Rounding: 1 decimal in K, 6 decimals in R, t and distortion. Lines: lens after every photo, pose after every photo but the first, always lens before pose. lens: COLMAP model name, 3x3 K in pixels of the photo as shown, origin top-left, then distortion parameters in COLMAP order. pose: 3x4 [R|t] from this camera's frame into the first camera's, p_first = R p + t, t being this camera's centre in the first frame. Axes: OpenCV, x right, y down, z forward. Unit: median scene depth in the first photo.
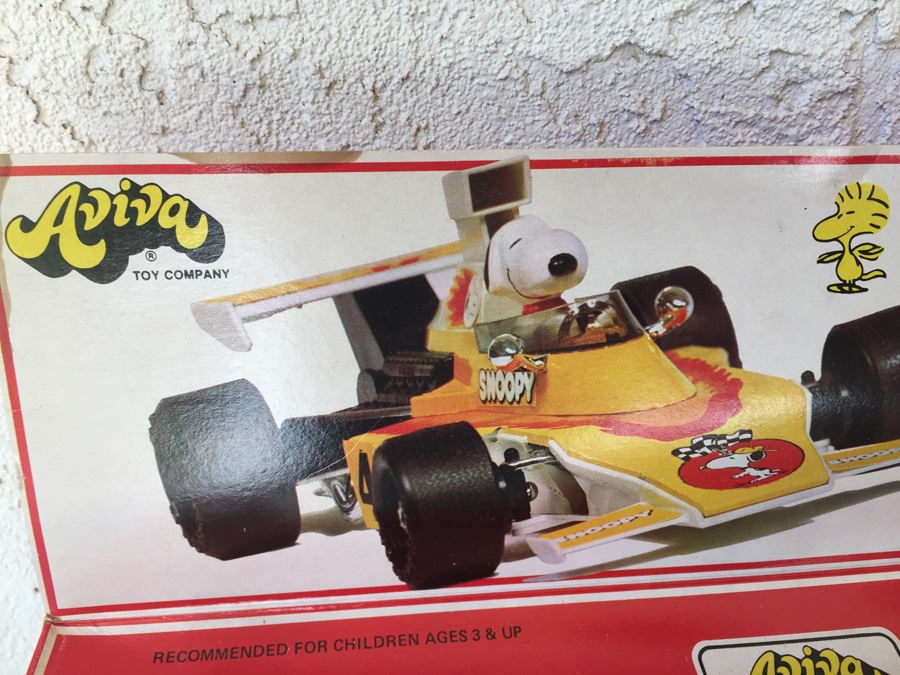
lens RADIAL K [[801.0, 0, 451.2], [0, 801.0, 352.5], [0, 0, 1]] dist [0.081310, -0.149806]
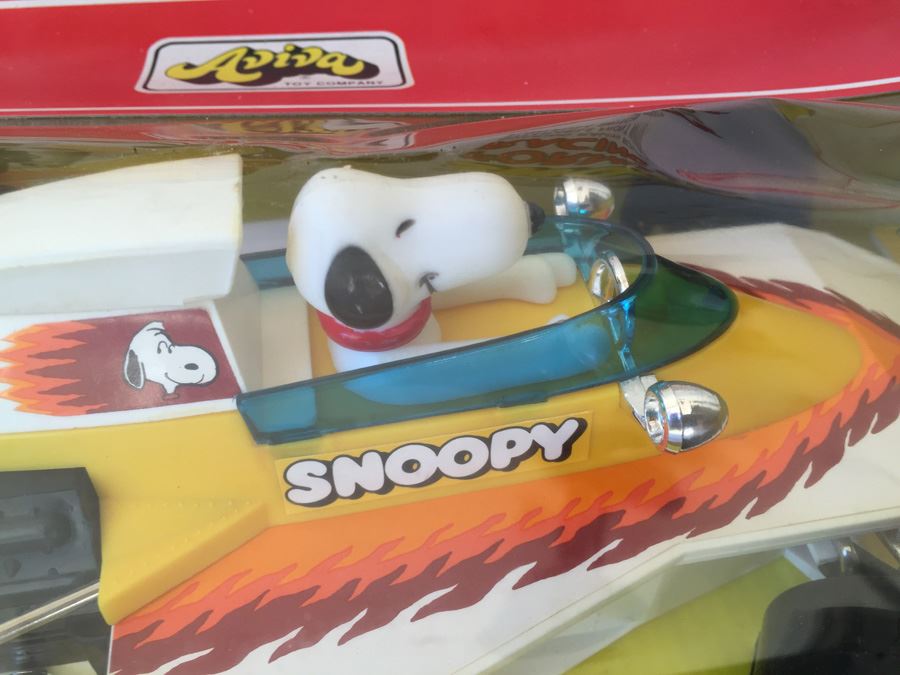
lens RADIAL K [[801.0, 0, 451.2], [0, 801.0, 352.5], [0, 0, 1]] dist [0.081310, -0.149806]
pose [[0.998570, -0.026319, 0.046531, 0.579116], [0.017242, 0.982460, 0.185677, 0.546060], [-0.050602, -0.184609, 0.981509, 0.067094]]
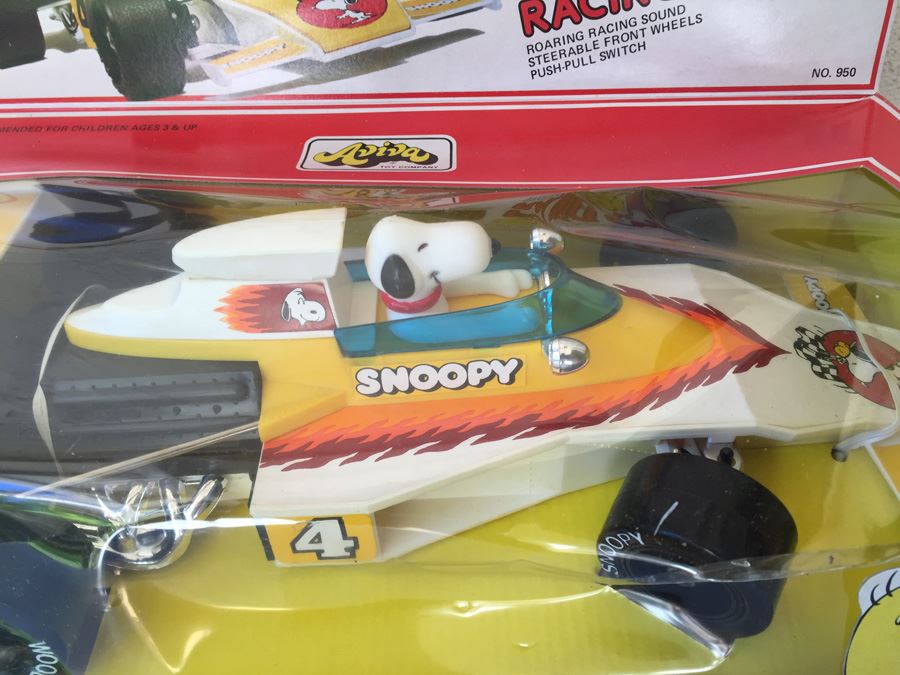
lens RADIAL K [[773.2, 0, 443.4], [0, 773.2, 347.2], [0, 0, 1]] dist [0.078762, -0.136800]
pose [[0.993708, 0.041399, -0.104073, 0.718048], [-0.028146, 0.991664, 0.125736, 0.565160], [0.108411, -0.122015, 0.986590, -0.423864]]
